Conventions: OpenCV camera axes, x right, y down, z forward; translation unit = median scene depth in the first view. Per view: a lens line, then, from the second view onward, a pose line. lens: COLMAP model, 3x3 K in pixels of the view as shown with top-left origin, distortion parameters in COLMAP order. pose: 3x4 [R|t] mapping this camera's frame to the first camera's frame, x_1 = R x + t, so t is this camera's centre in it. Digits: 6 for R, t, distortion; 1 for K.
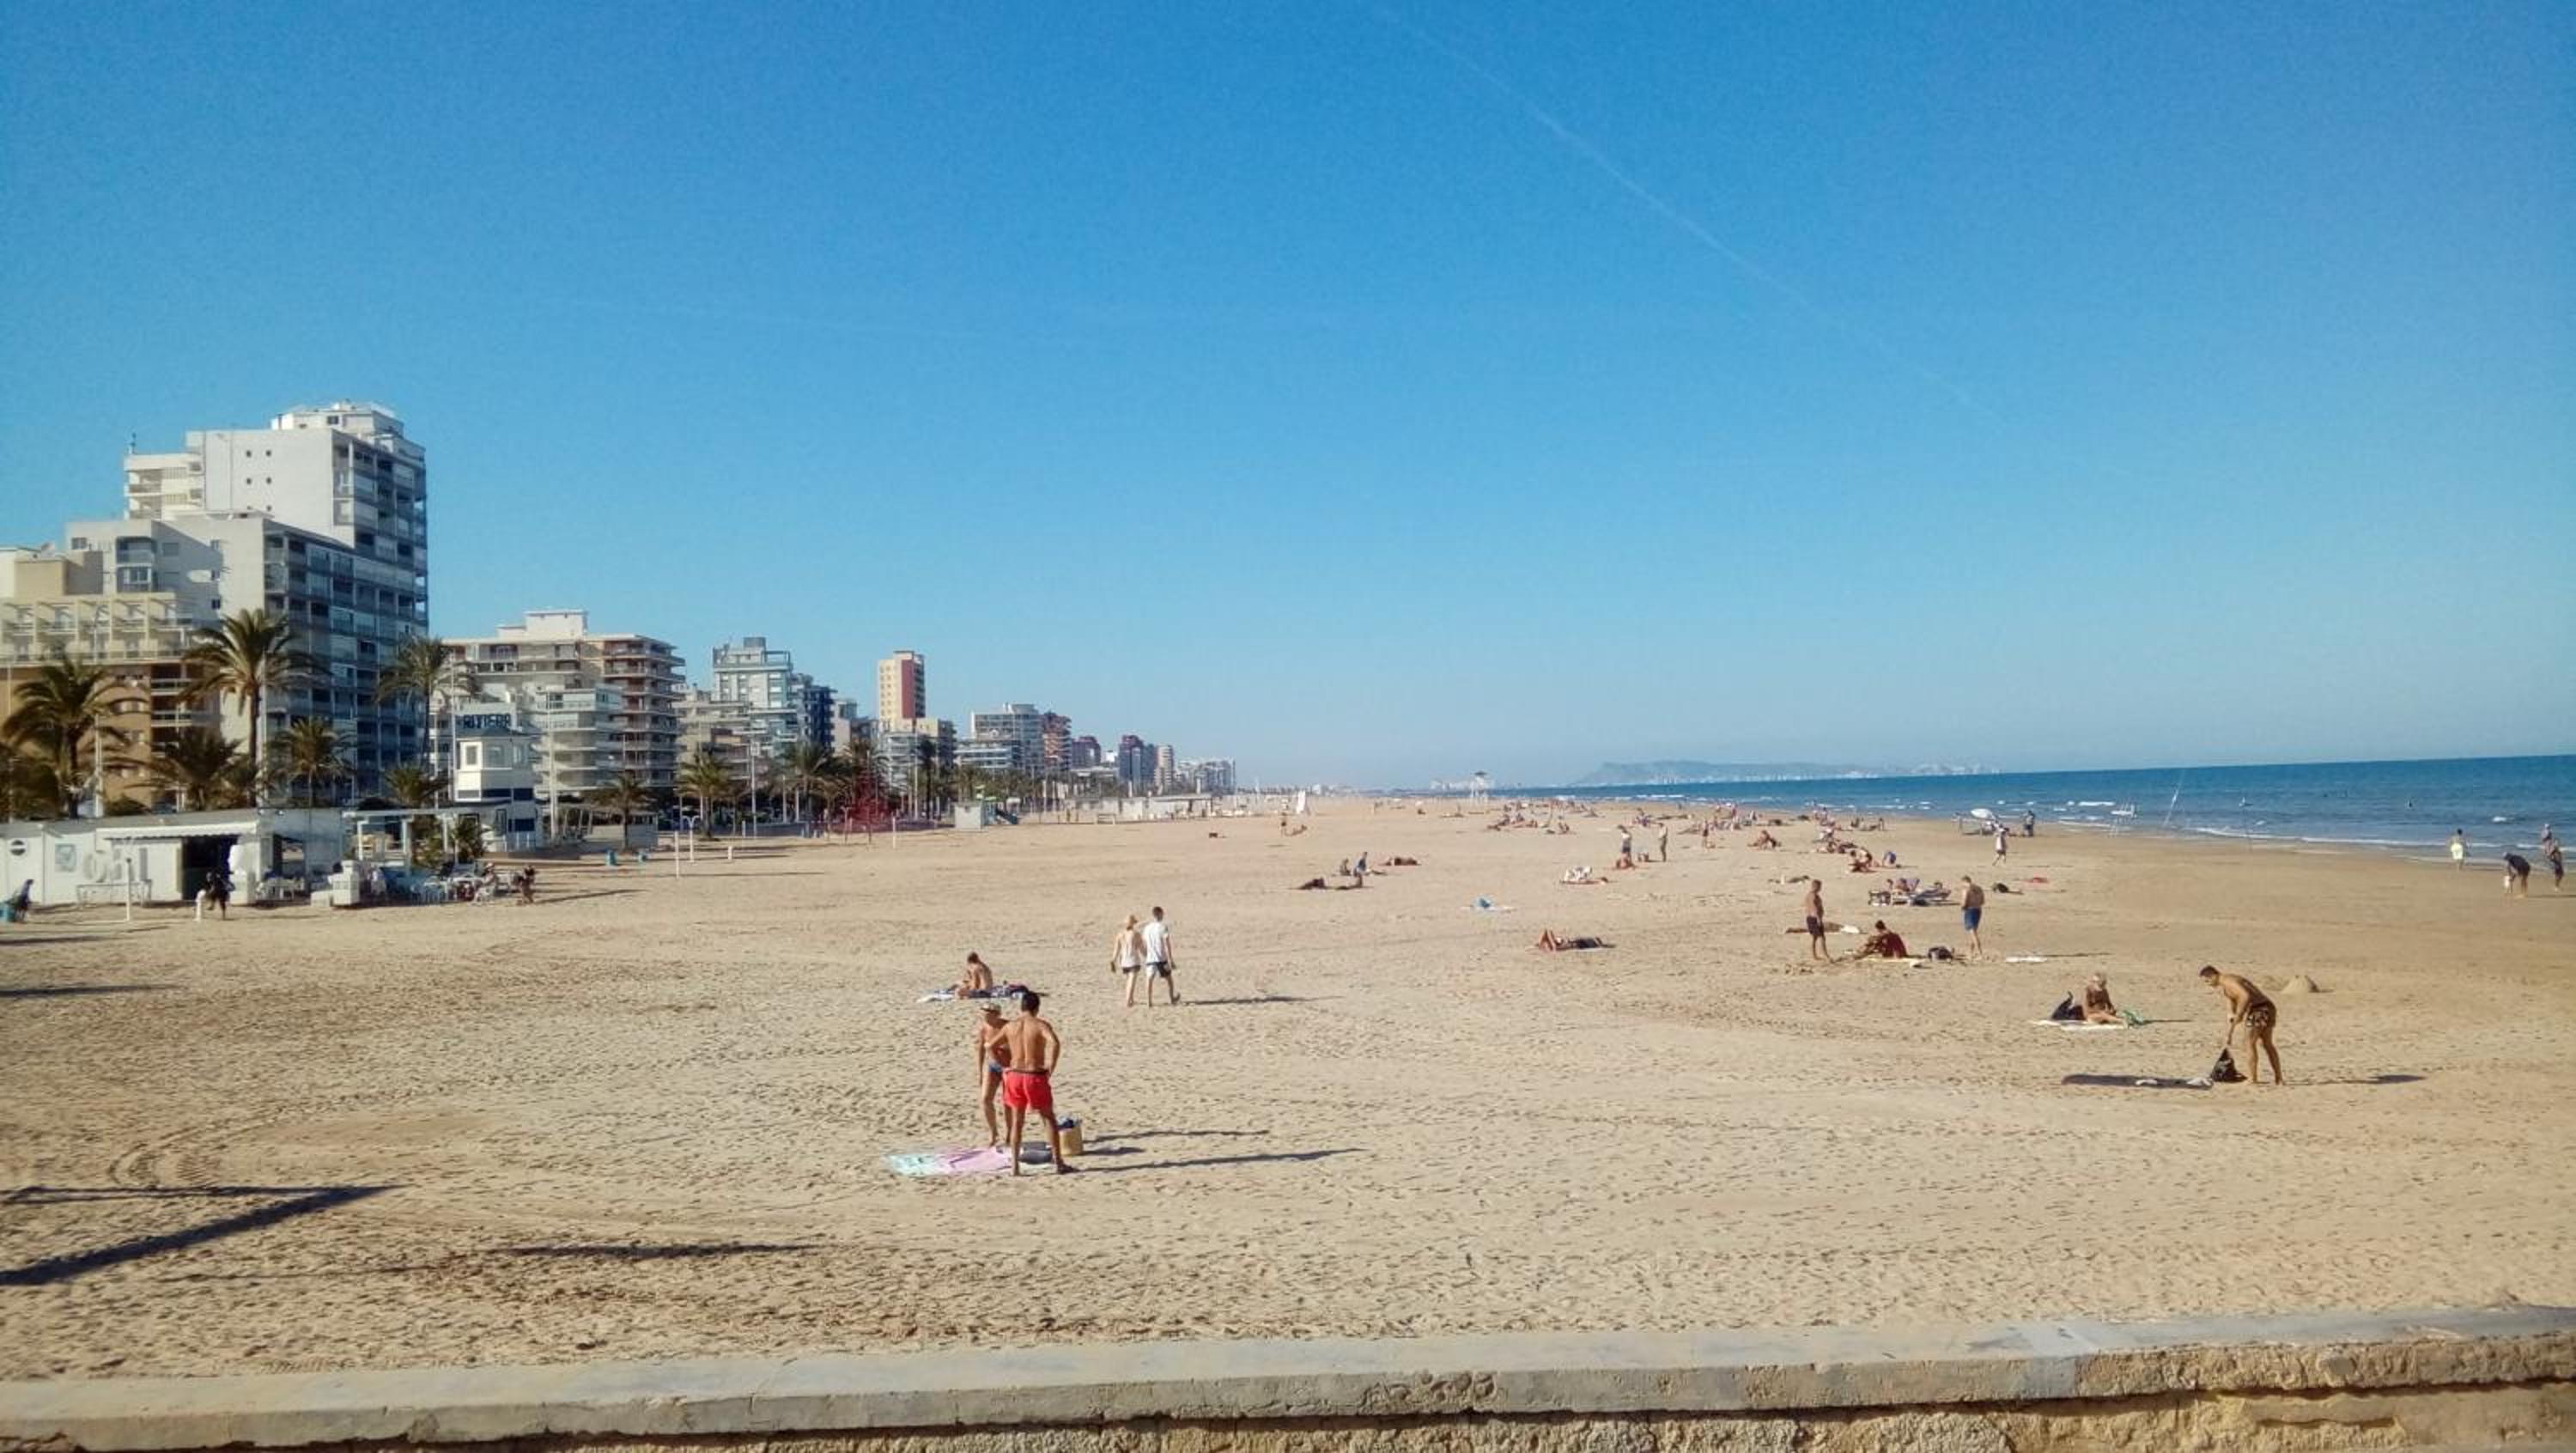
lens RADIAL K [[2299.5, 0, 1302.6], [0, 2299.5, 723.7], [0, 0, 1]] dist [0.126650, -0.249157]
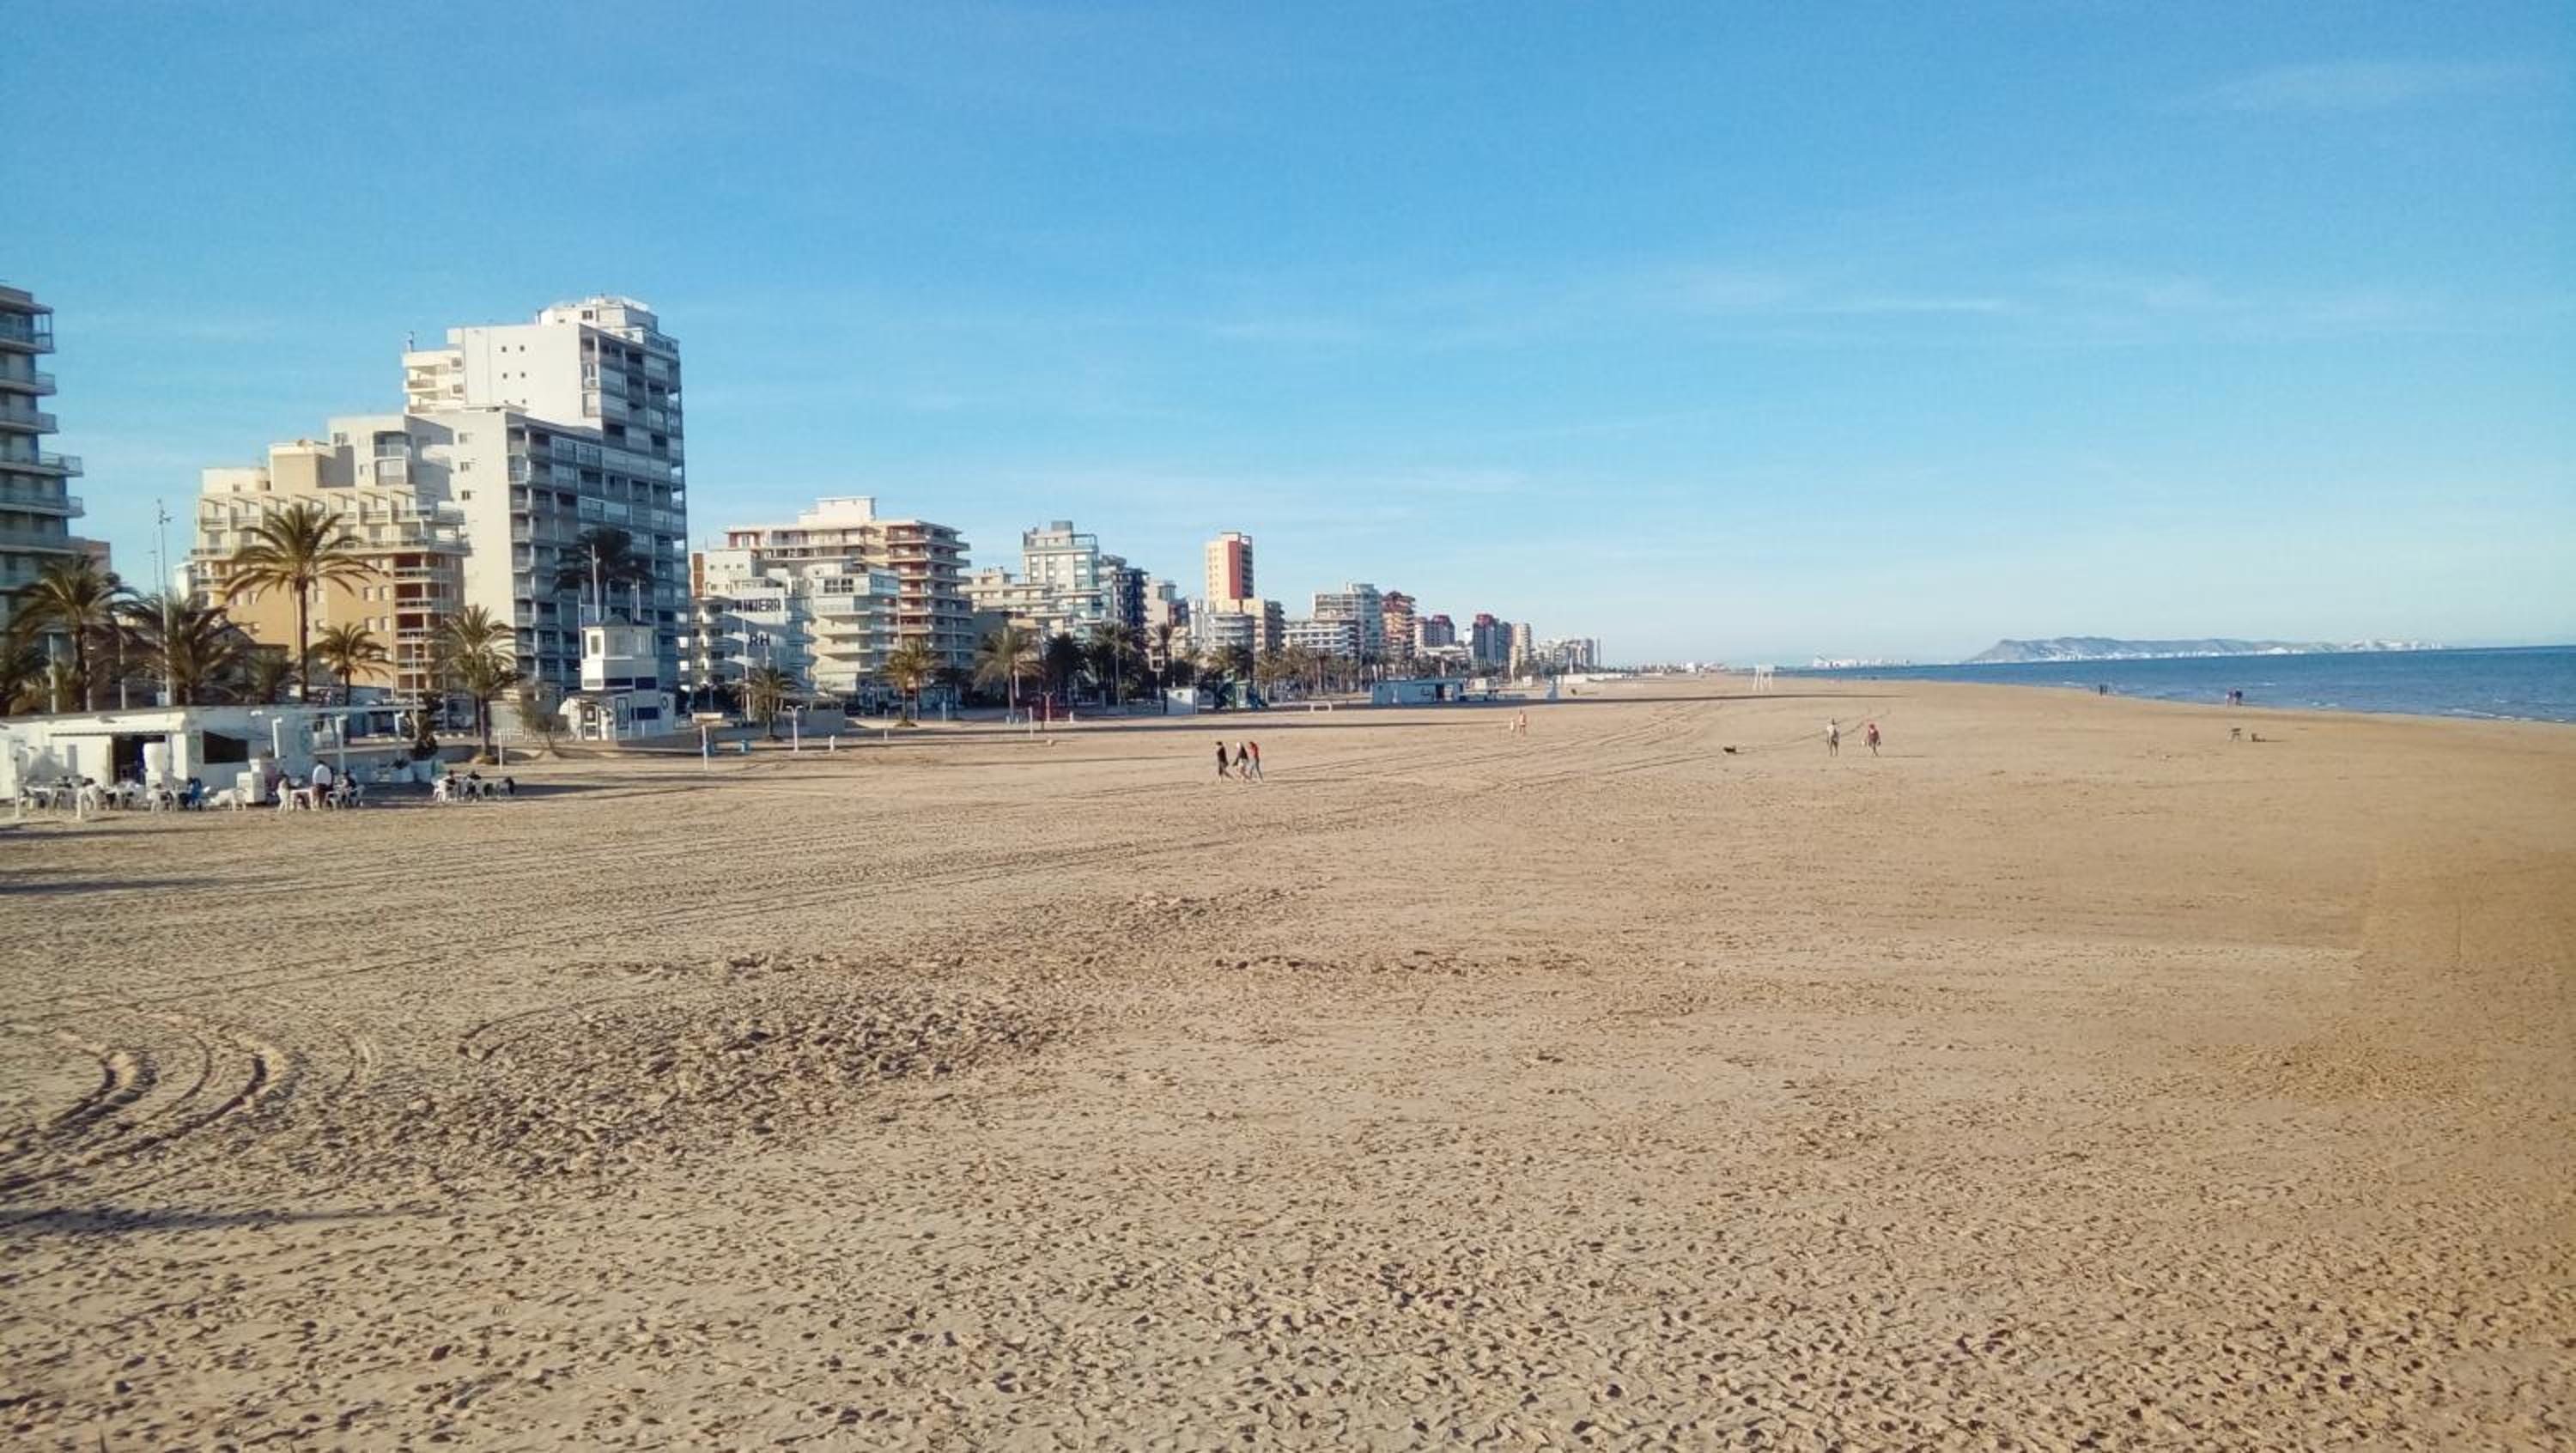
lens RADIAL K [[2299.5, 0, 1302.6], [0, 2299.5, 723.7], [0, 0, 1]] dist [0.126650, -0.249157]
pose [[0.986685, 0.005060, -0.162566, 0.062477], [0.003575, 0.998599, 0.052786, -0.002502], [0.162605, -0.052664, 0.985285, 0.026292]]
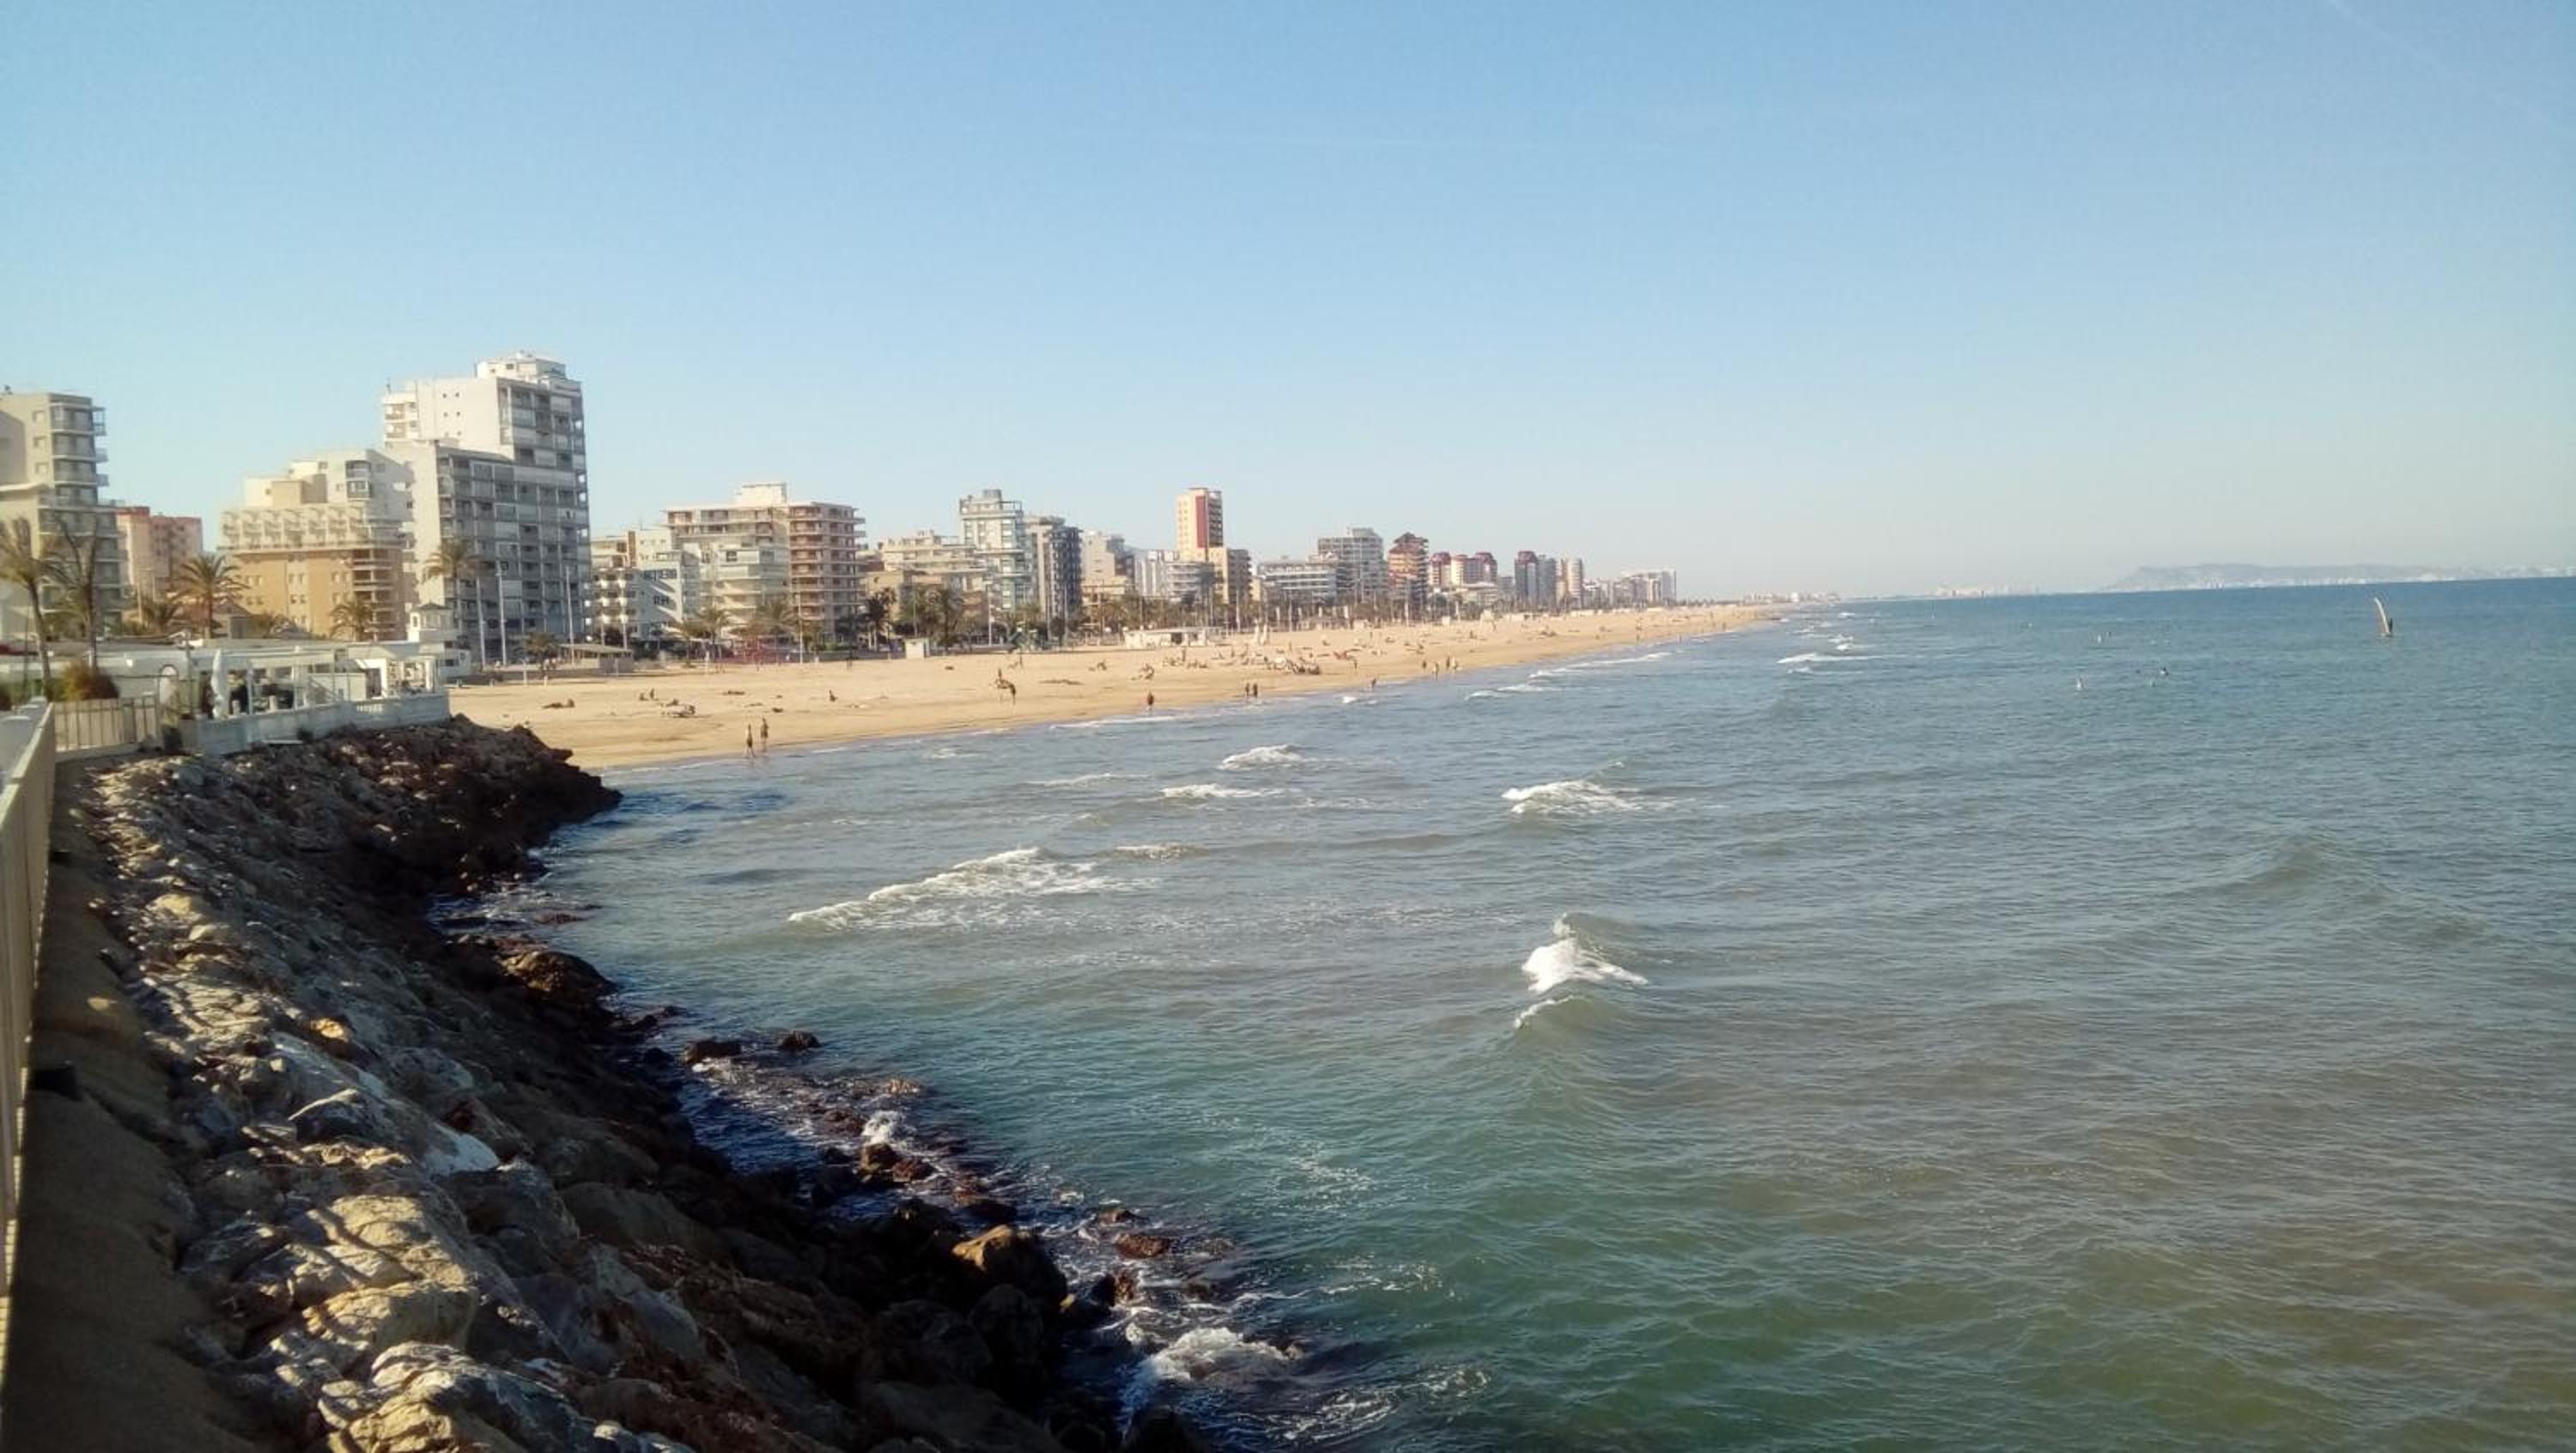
lens RADIAL K [[2305.9, 0, 1288.0], [0, 2305.9, 726.5], [0, 0, 1]] dist [0.119949, -0.244623]
pose [[0.974584, 0.009864, -0.223806, 0.350874], [0.009057, 0.996478, 0.083361, -0.025273], [0.223840, -0.083270, 0.971062, -0.277930]]
